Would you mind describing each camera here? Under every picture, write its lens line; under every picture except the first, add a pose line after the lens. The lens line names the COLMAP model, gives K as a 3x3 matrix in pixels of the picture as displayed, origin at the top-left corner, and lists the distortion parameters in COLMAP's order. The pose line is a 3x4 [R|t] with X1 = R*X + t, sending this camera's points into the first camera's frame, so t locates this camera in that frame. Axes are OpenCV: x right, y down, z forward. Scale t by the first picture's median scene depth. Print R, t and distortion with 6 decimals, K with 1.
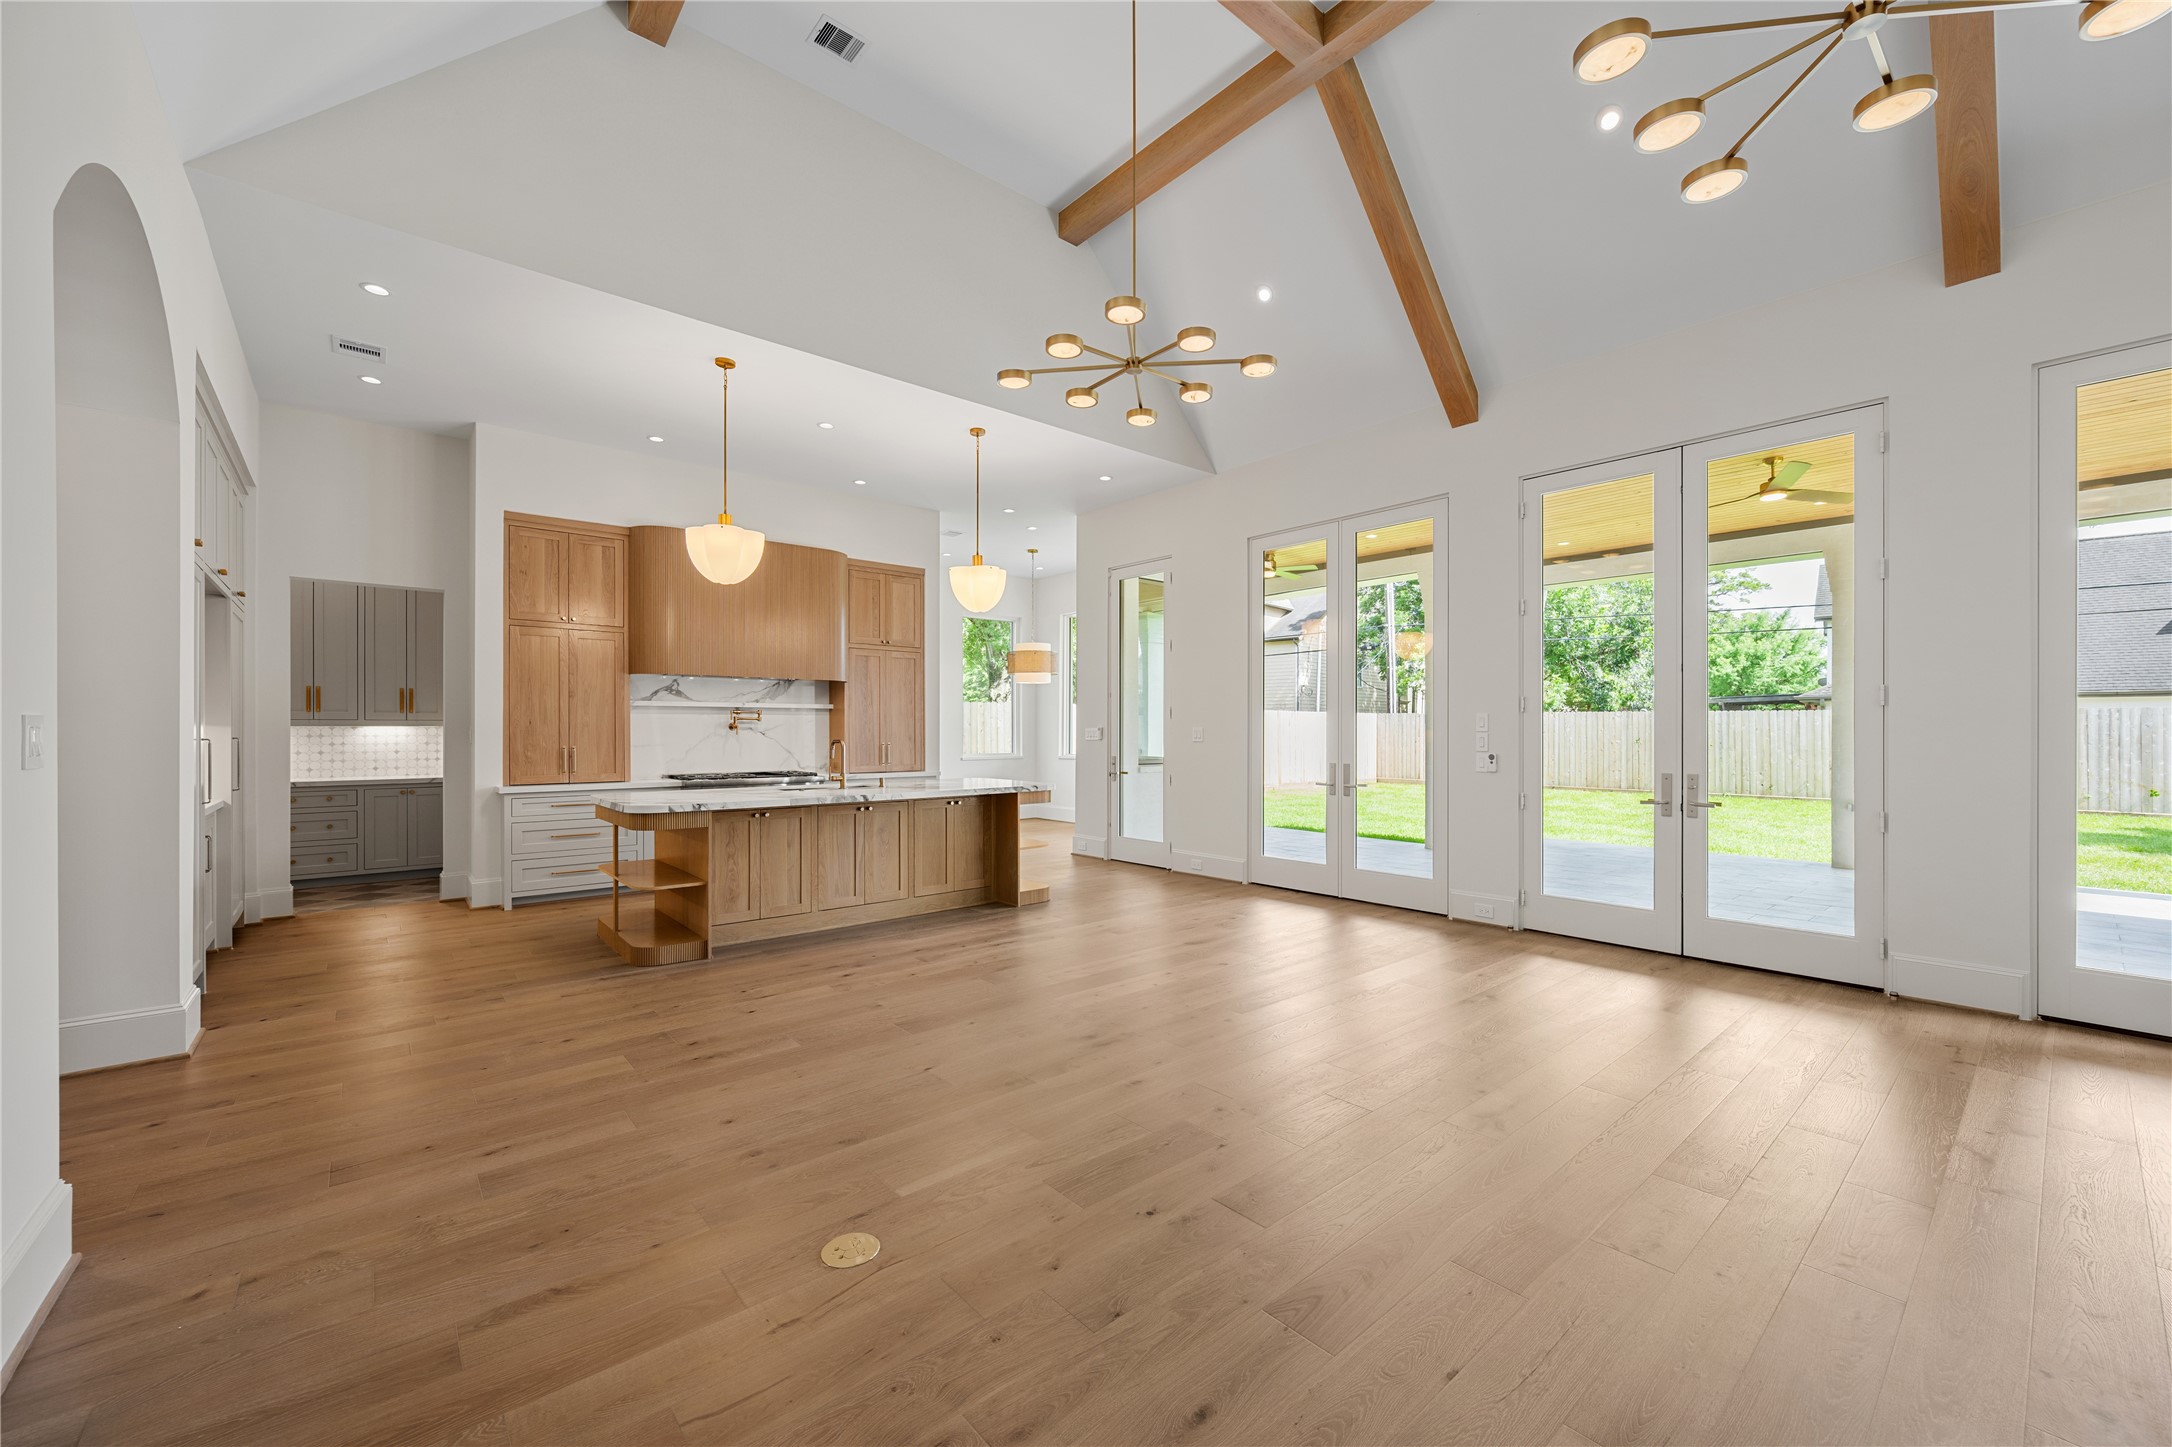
lens RADIAL K [[848.3, 0, 1086.8], [0, 848.3, 724.3], [0, 0, 1]] dist [0.003001, 0.000519]
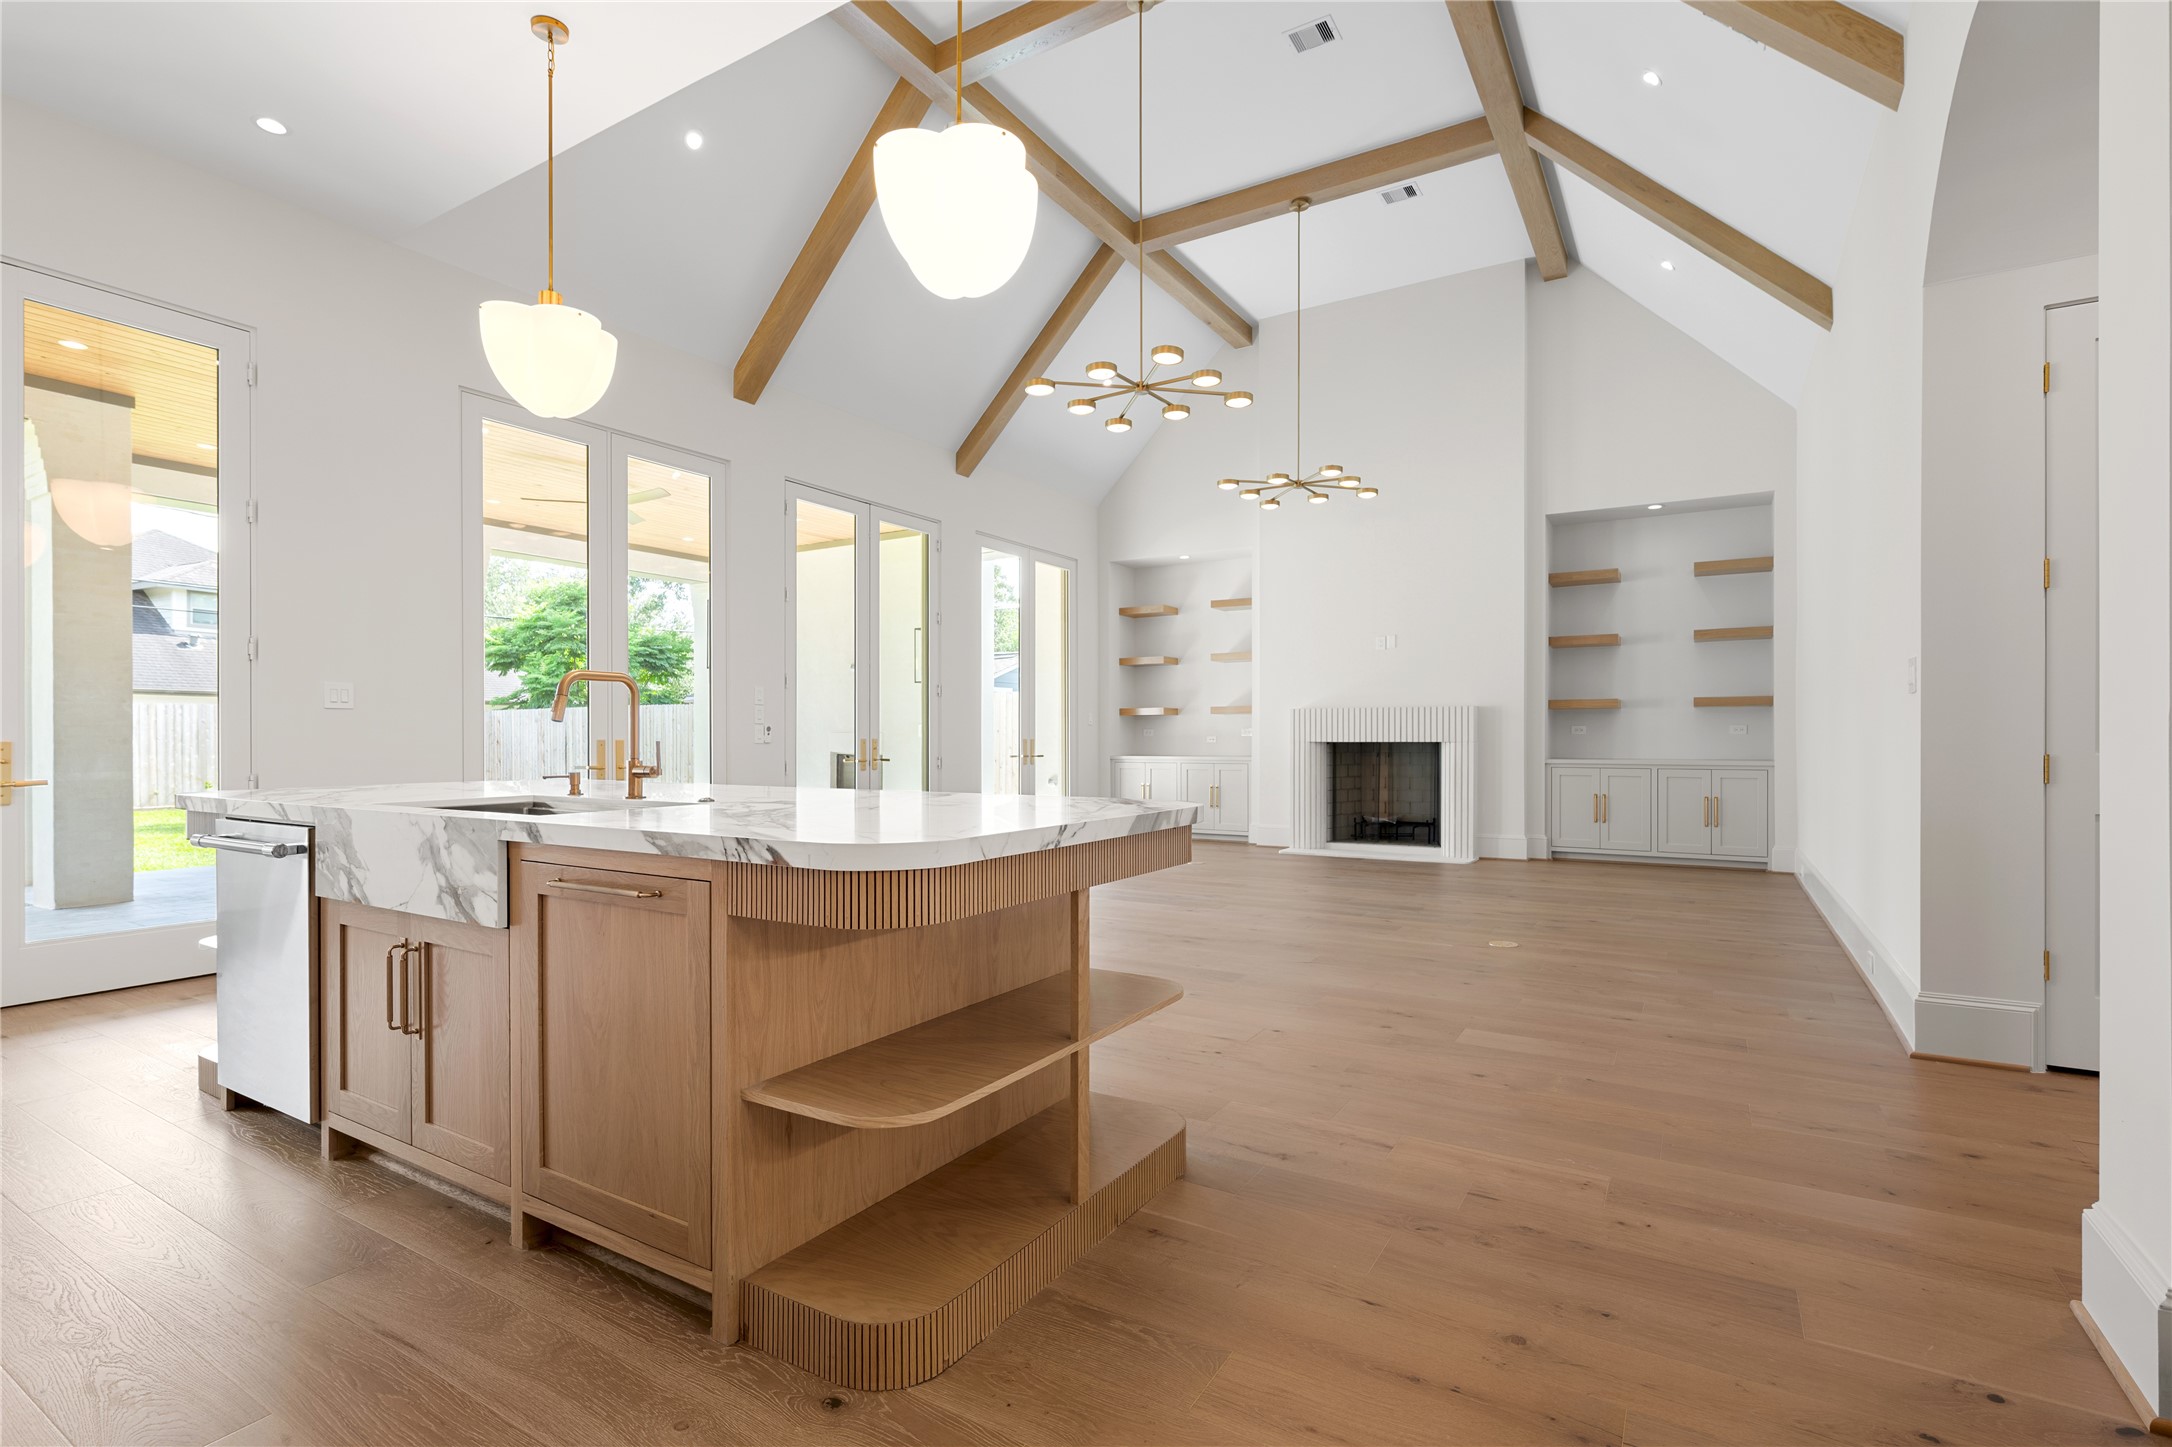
lens RADIAL K [[1002.6, 0, 1084.9], [0, 1002.6, 736.6], [0, 0, 1]] dist [-0.000590, -0.000356]
pose [[-0.310754, 0.000666, 0.950490, -1.068674], [-0.005650, 0.999981, -0.002548, 0.063520], [-0.950473, -0.006162, -0.310745, 1.280674]]
